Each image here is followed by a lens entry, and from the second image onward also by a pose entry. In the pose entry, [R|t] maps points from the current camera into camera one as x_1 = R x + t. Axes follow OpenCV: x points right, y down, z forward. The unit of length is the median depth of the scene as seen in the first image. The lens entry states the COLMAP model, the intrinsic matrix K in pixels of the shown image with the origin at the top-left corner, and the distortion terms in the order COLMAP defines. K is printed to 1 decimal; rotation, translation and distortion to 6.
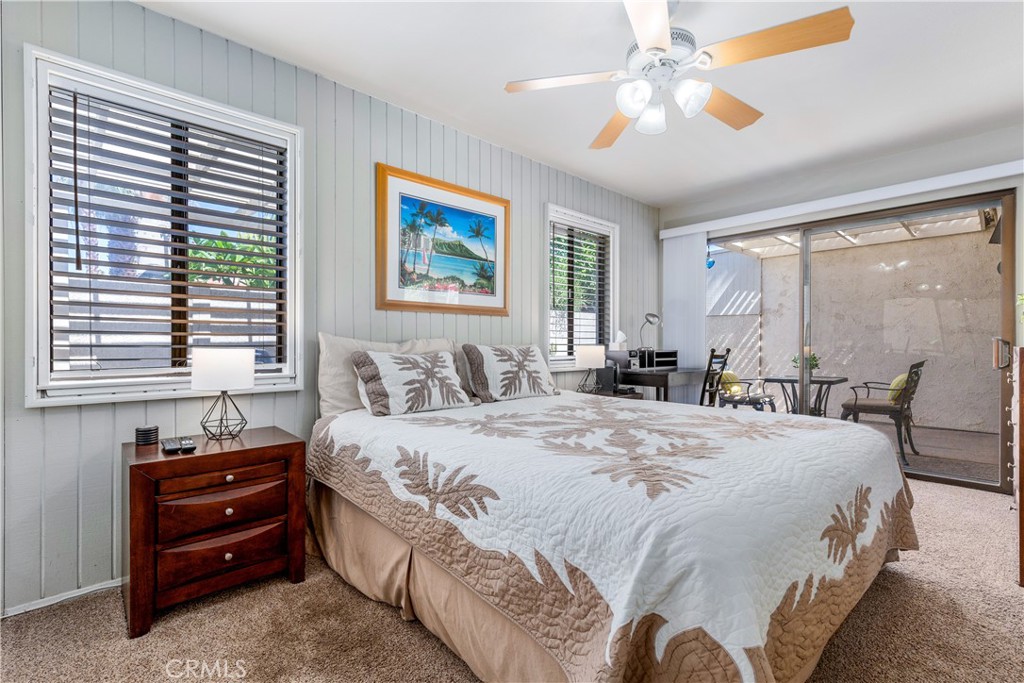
lens RADIAL K [[462.0, 0, 513.1], [0, 462.0, 346.4], [0, 0, 1]] dist [0.008325, -0.001642]
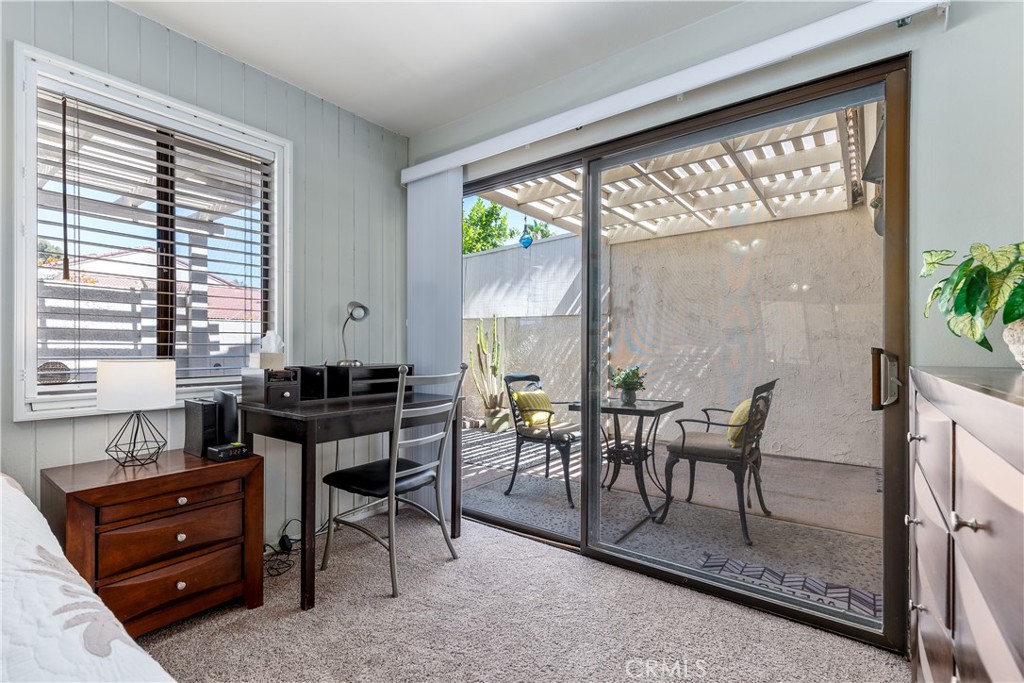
lens RADIAL K [[462.0, 0, 513.3], [0, 462.0, 345.0], [0, 0, 1]] dist [0.008325, -0.001642]
pose [[0.986216, 0.005023, 0.165384, 0.361496], [-0.003729, 0.999960, -0.008129, -0.011569], [-0.165419, 0.007400, 0.986196, 0.362941]]
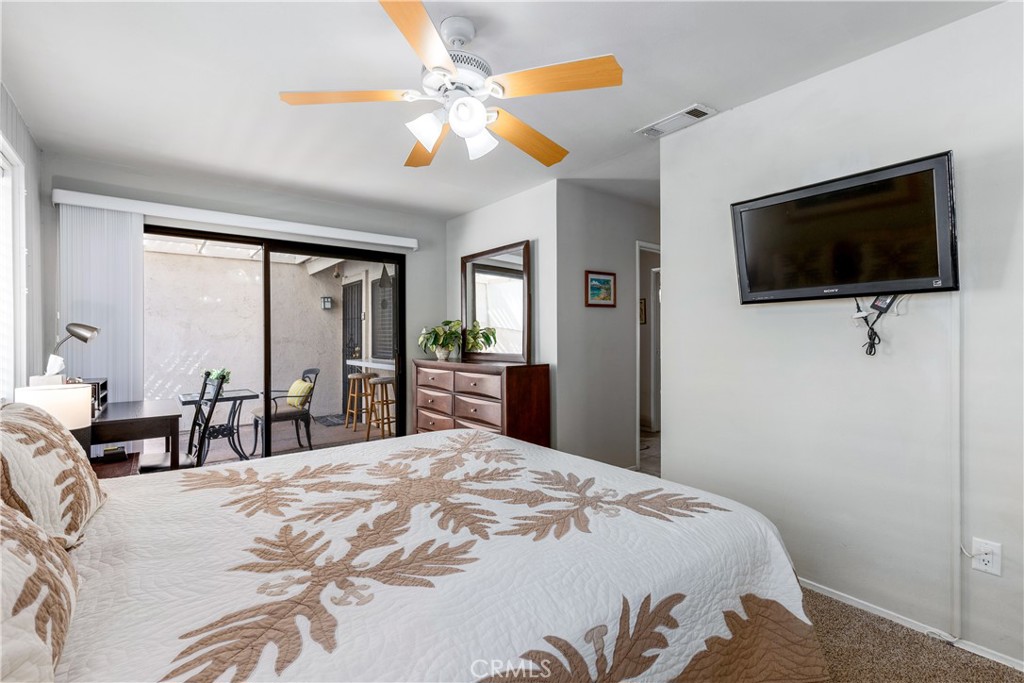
lens RADIAL K [[462.0, 0, 510.0], [0, 462.0, 332.8], [0, 0, 1]] dist [0.008325, -0.001642]
pose [[0.102183, 0.008420, 0.994730, -0.244200], [0.011492, 0.999887, -0.009644, -0.041817], [-0.994699, 0.012417, 0.102075, 0.321900]]
